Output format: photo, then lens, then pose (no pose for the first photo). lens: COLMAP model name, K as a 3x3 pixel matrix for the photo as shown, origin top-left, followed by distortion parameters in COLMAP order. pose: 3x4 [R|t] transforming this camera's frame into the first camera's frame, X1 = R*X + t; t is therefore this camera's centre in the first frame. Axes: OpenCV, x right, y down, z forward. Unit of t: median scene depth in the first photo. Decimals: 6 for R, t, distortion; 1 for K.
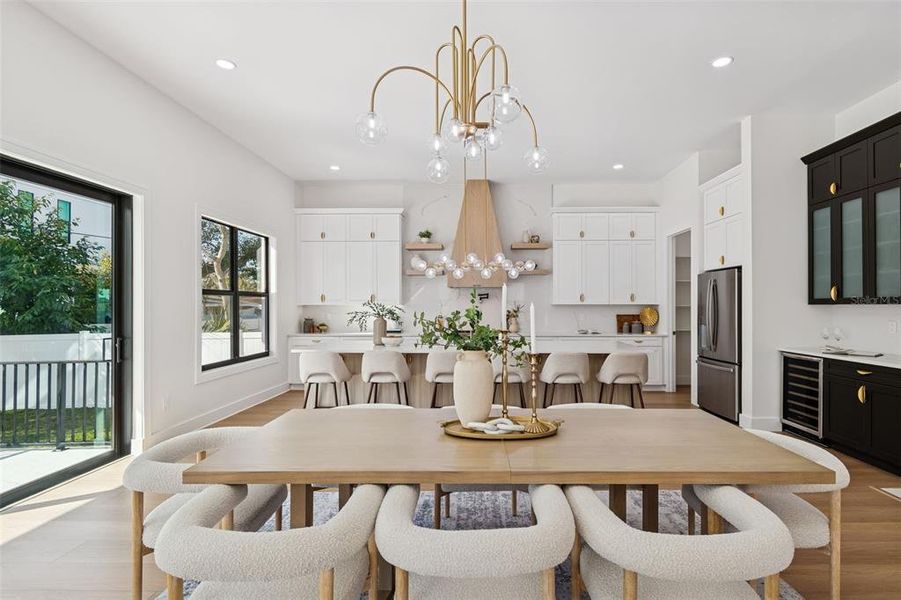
lens RADIAL K [[450.0, 0, 478.0], [0, 450.0, 302.0], [0, 0, 1]] dist [0.001529, 0.000111]
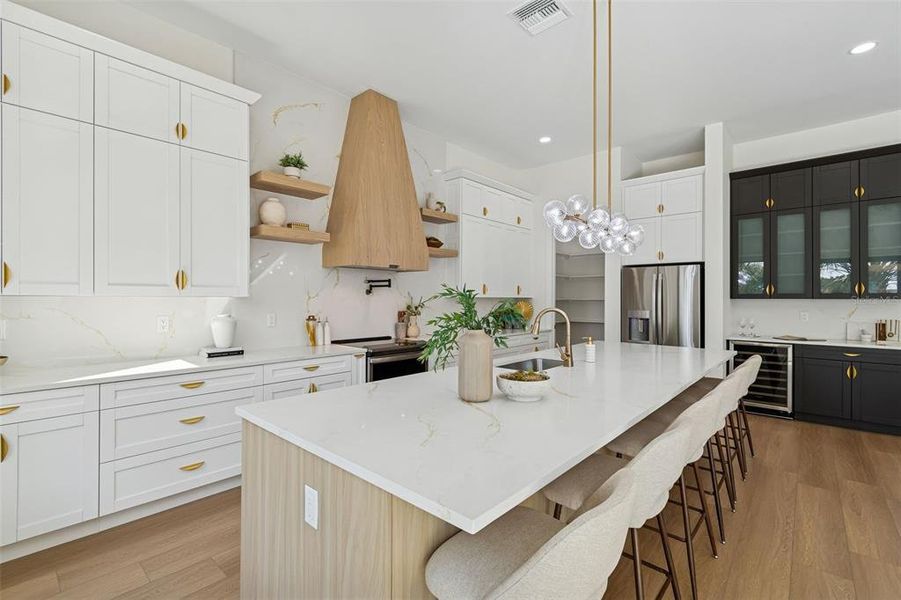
lens RADIAL K [[402.0, 0, 450.4], [0, 402.0, 296.8], [0, 0, 1]] dist [0.002237, -0.000009]
pose [[0.661900, 0.005178, 0.749574, -0.357128], [-0.009554, 0.999953, 0.001529, 0.004190], [-0.749531, -0.008173, 0.661918, 0.573905]]
